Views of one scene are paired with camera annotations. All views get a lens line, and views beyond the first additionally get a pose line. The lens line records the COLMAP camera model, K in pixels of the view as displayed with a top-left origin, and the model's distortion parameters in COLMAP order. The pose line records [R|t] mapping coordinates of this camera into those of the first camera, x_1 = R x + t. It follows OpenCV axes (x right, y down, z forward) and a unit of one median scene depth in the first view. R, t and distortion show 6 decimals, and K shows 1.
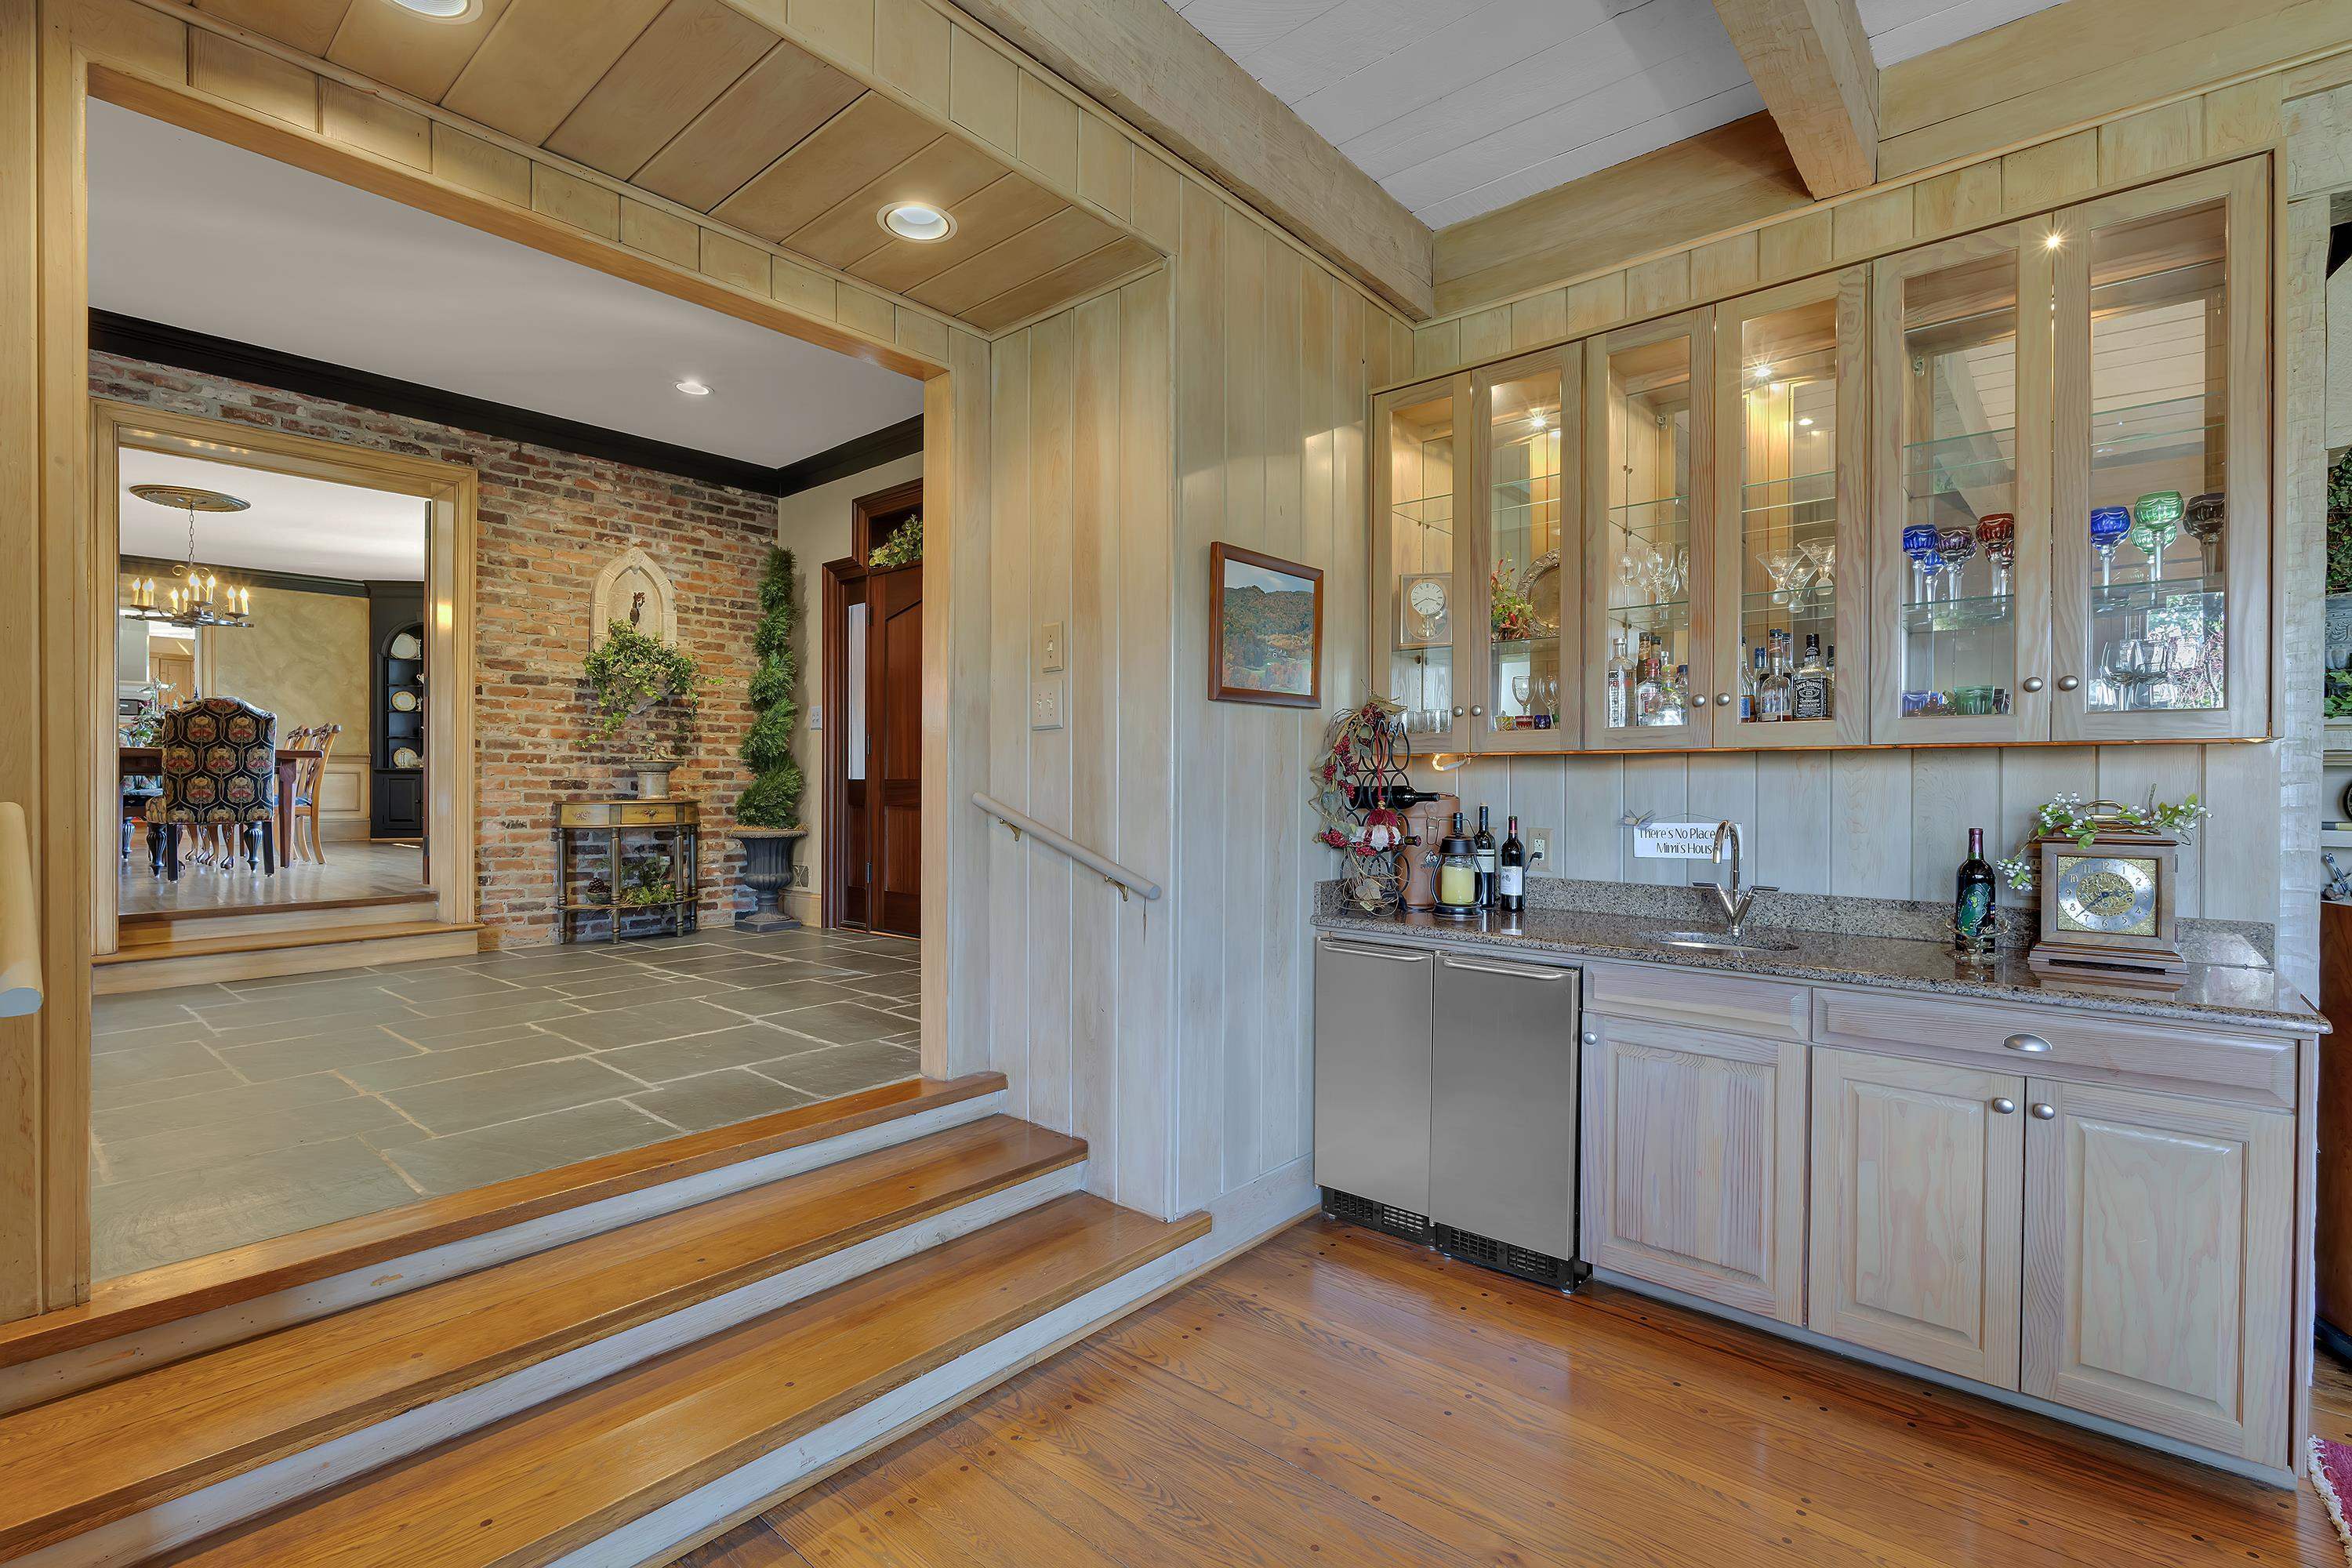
lens RADIAL K [[1065.8, 0, 1176.0], [0, 1065.8, 784.0], [0, 0, 1]] dist [0.004927, -0.000856]
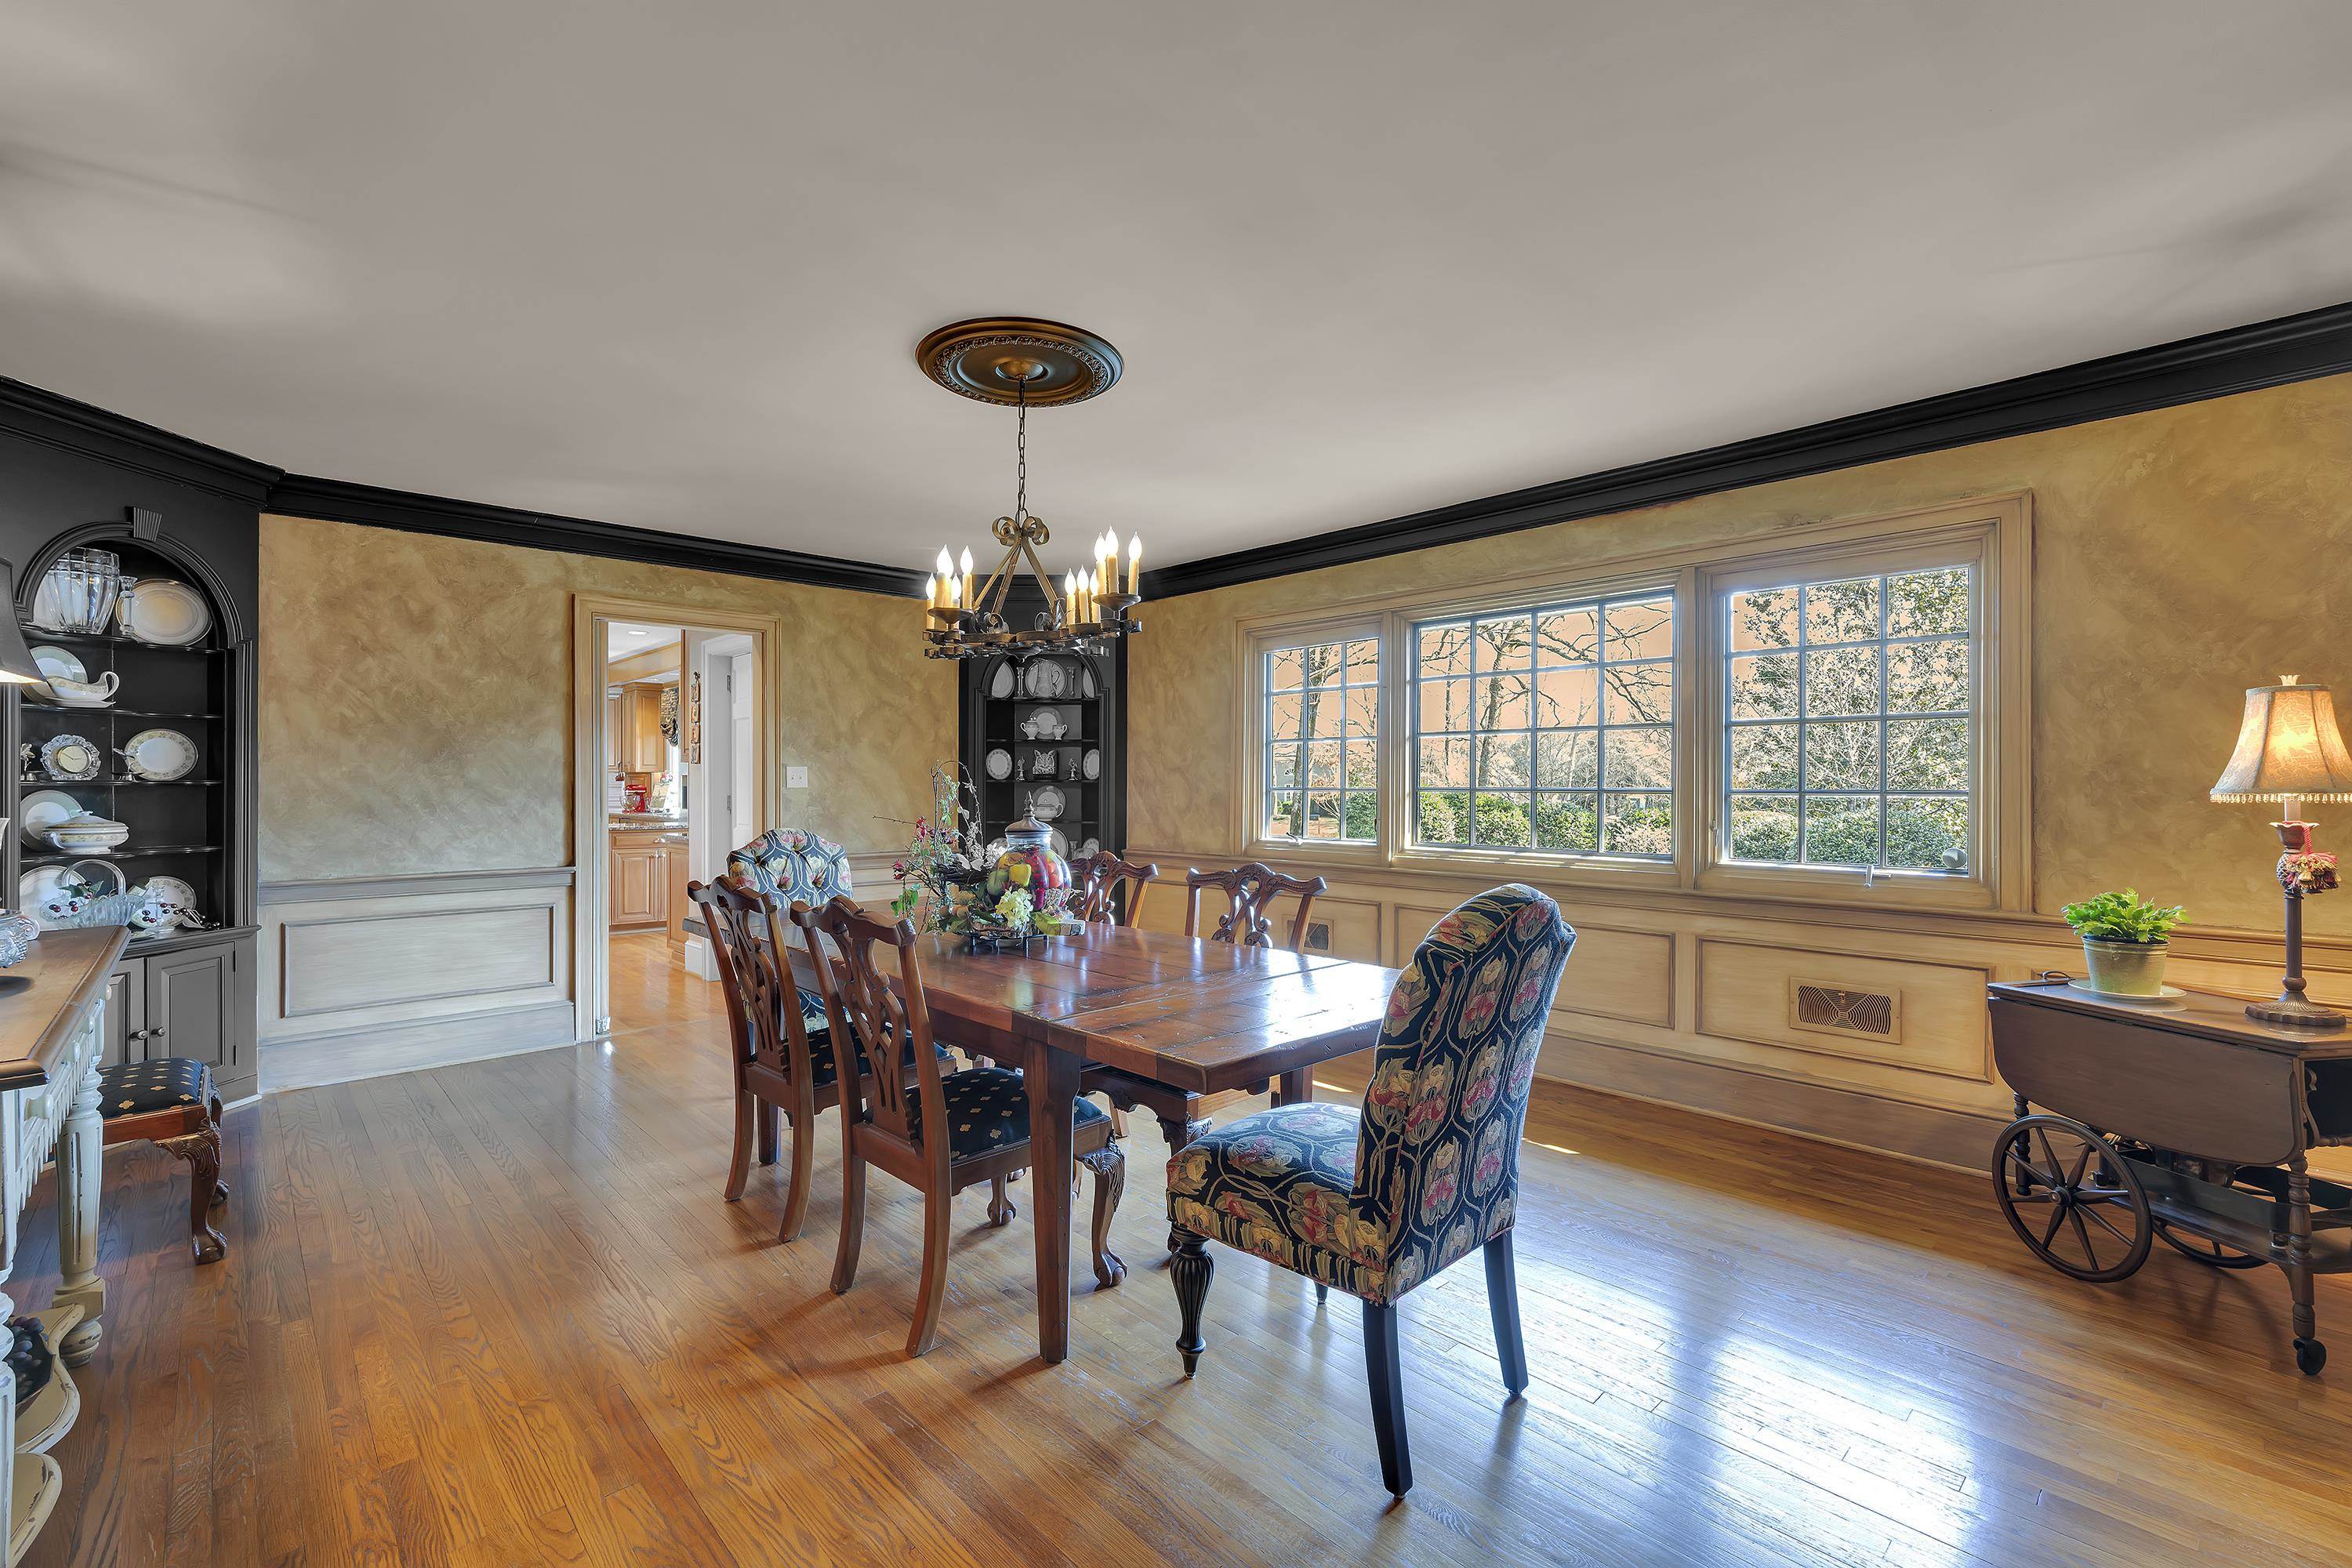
lens RADIAL K [[1036.6, 0, 1139.7], [0, 1036.6, 781.5], [0, 0, 1]] dist [-0.000044, -0.000067]
pose [[0.992265, 0.001859, -0.124125, -0.976484], [-0.002154, 0.999995, -0.002246, -0.114685], [0.124121, 0.002496, 0.992264, 0.689524]]
